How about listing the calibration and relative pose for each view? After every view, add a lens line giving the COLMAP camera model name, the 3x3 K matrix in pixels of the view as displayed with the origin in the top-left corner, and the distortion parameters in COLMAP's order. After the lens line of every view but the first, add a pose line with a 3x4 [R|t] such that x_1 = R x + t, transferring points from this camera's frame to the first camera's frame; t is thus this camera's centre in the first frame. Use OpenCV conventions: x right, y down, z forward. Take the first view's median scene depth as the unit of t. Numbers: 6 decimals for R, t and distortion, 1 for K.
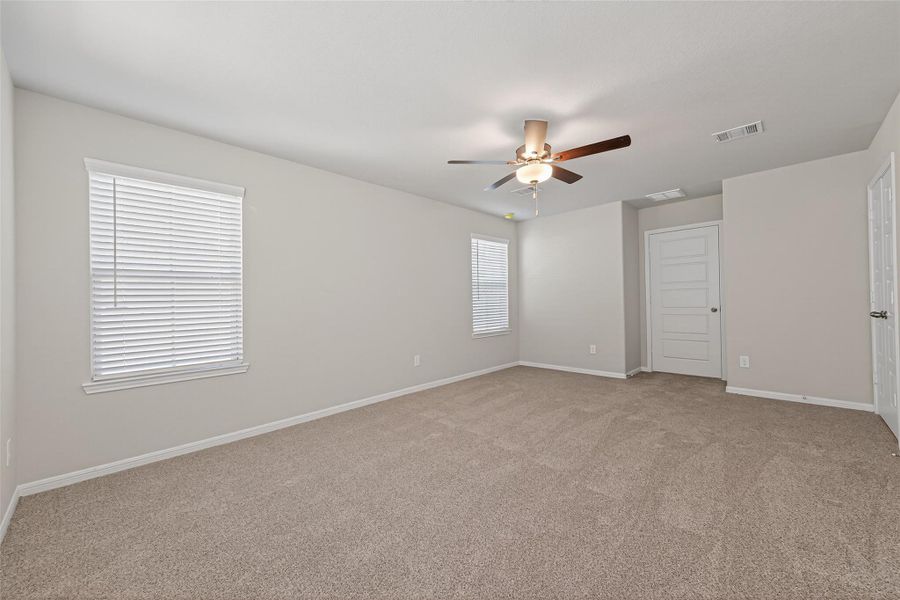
lens RADIAL K [[350.5, 0, 451.5], [0, 350.5, 301.1], [0, 0, 1]] dist [0.006669, -0.001789]
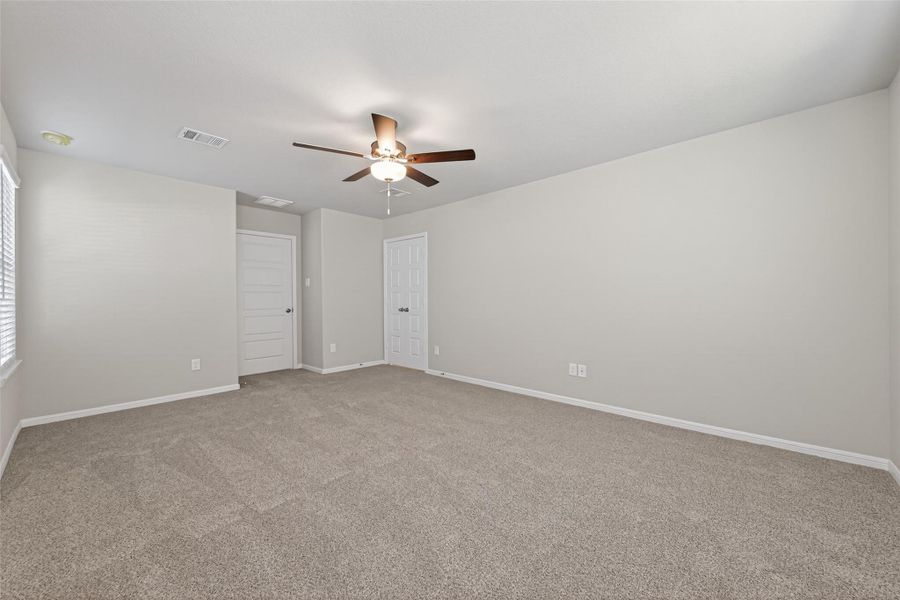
lens RADIAL K [[350.5, 0, 448.2], [0, 350.5, 300.0], [0, 0, 1]] dist [0.006669, -0.001789]
pose [[-0.050082, 0.015130, 0.998631, -0.553055], [0.002562, 0.999884, -0.015021, 0.010238], [-0.998742, 0.001806, -0.050114, 0.648529]]
